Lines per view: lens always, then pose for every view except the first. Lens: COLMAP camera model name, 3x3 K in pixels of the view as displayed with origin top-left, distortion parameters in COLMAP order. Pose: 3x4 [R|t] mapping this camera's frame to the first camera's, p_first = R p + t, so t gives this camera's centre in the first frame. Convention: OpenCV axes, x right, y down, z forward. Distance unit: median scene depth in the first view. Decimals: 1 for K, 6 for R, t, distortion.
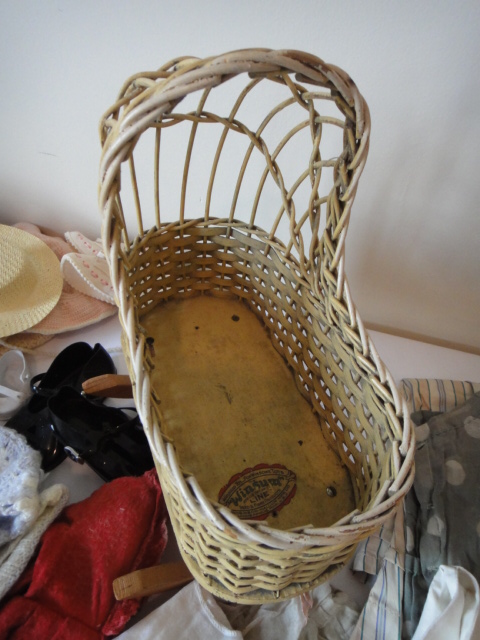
lens RADIAL K [[449.0, 0, 243.4], [0, 449.0, 319.3], [0, 0, 1]] dist [0.001415, -0.001698]
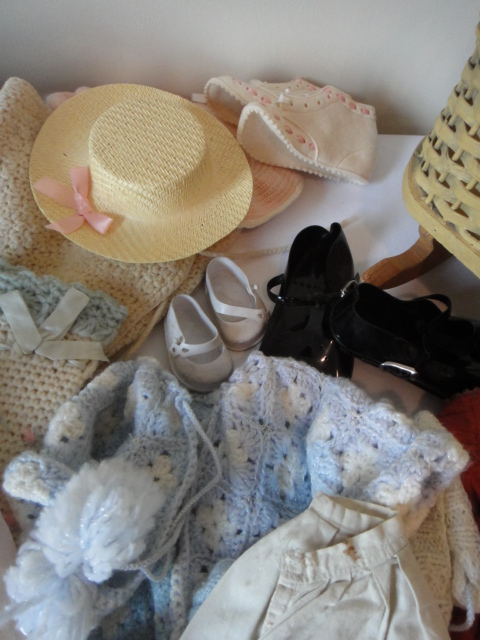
lens RADIAL K [[449.0, 0, 243.4], [0, 449.0, 319.3], [0, 0, 1]] dist [0.001415, -0.001698]
pose [[0.974789, -0.219939, 0.037590, -0.734551], [0.203158, 0.944521, 0.258082, -0.022569], [-0.092267, -0.243939, 0.965392, 0.384132]]
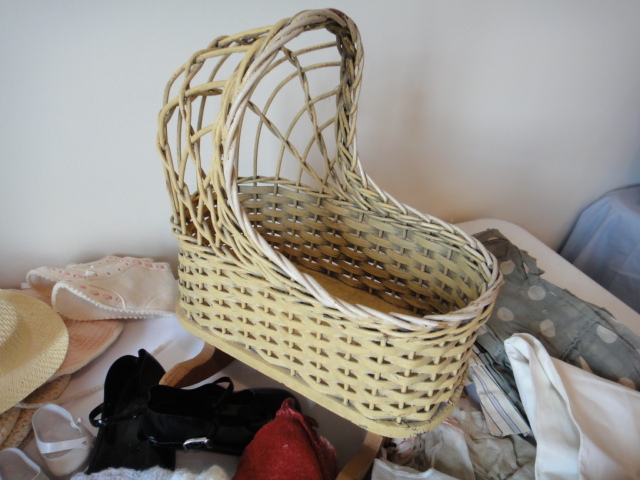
lens RADIAL K [[449.0, 0, 318.8], [0, 449.0, 234.5], [0, 0, 1]] dist [0.001415, -0.001698]
pose [[0.801519, -0.354735, 0.481383, -0.545298], [0.444750, 0.891766, -0.083374, 0.116247], [-0.399705, 0.280921, 0.872536, -0.058681]]
